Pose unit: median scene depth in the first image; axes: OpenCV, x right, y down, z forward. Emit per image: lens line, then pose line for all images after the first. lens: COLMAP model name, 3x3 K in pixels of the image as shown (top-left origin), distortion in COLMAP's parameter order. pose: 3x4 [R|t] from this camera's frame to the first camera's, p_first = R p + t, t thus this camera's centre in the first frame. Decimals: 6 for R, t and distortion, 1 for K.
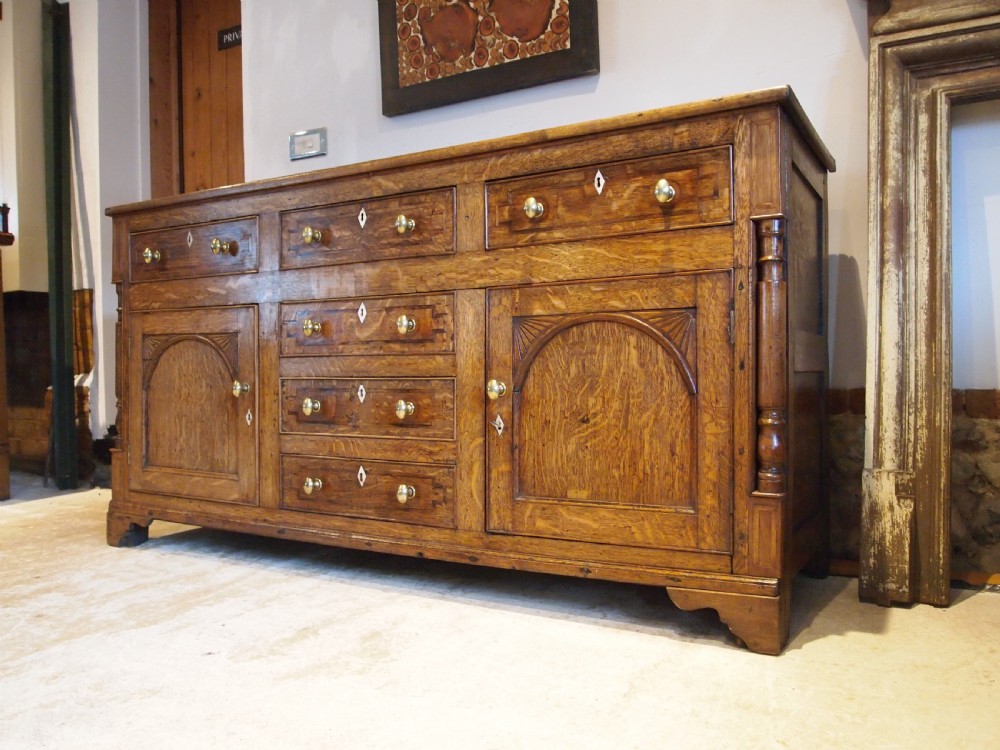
lens RADIAL K [[796.6, 0, 502.2], [0, 796.6, 374.8], [0, 0, 1]] dist [-0.044785, -0.002021]
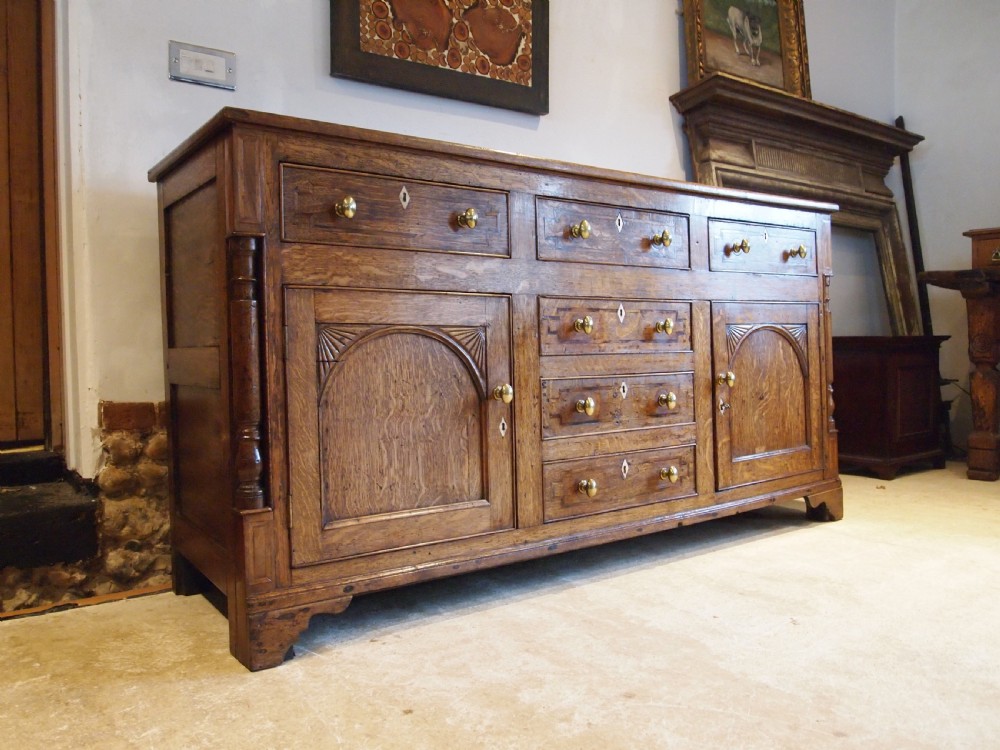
lens RADIAL K [[796.6, 0, 502.2], [0, 796.6, 374.8], [0, 0, 1]] dist [-0.044785, -0.002021]
pose [[0.411081, -0.018153, 0.911418, -1.263776], [0.035286, 0.999369, 0.003990, -0.006560], [-0.910916, 0.030520, 0.411463, 0.749516]]
